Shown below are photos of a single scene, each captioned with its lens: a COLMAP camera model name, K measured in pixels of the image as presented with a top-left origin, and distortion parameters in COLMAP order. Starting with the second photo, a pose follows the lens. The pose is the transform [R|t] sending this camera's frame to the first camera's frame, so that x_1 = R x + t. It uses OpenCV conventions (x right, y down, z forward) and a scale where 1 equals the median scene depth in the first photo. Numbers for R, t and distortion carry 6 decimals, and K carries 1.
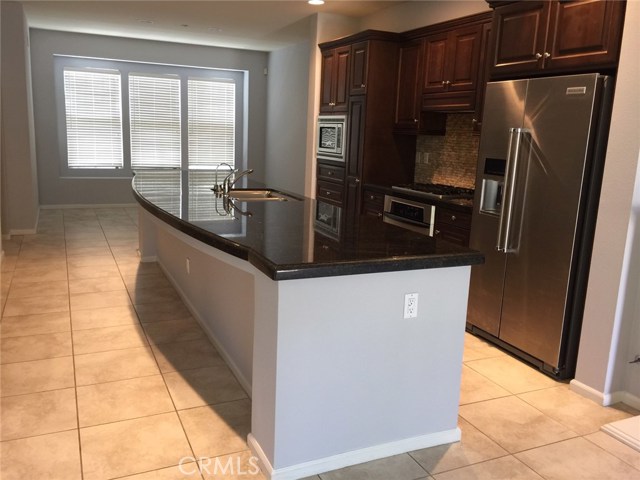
lens RADIAL K [[558.6, 0, 320.4], [0, 558.6, 241.1], [0, 0, 1]] dist [0.057773, -0.070831]
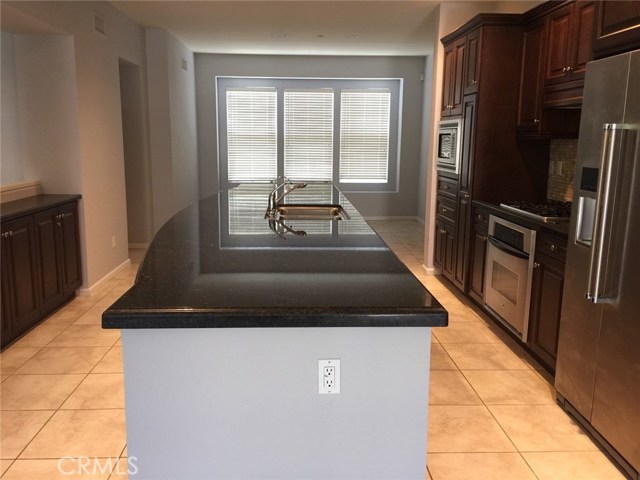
lens RADIAL K [[558.6, 0, 317.7], [0, 558.6, 238.2], [0, 0, 1]] dist [0.057773, -0.070831]
pose [[0.924356, 0.036050, -0.379825, 0.176452], [-0.046783, 0.998723, -0.019063, -0.019270], [0.378653, 0.035390, 0.924862, 0.144325]]
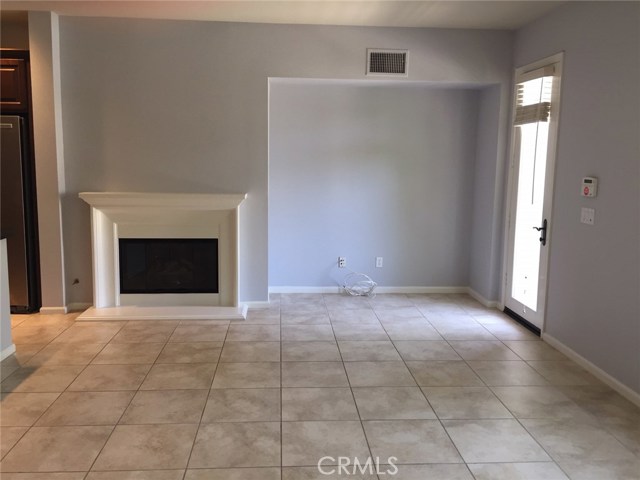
lens RADIAL K [[558.6, 0, 318.7], [0, 558.6, 239.2], [0, 0, 1]] dist [0.057773, -0.070831]
pose [[0.356839, -0.172133, 0.918170, -0.480651], [0.194421, 0.975039, 0.107235, 0.028510], [-0.913710, 0.140245, 0.381399, -0.232602]]
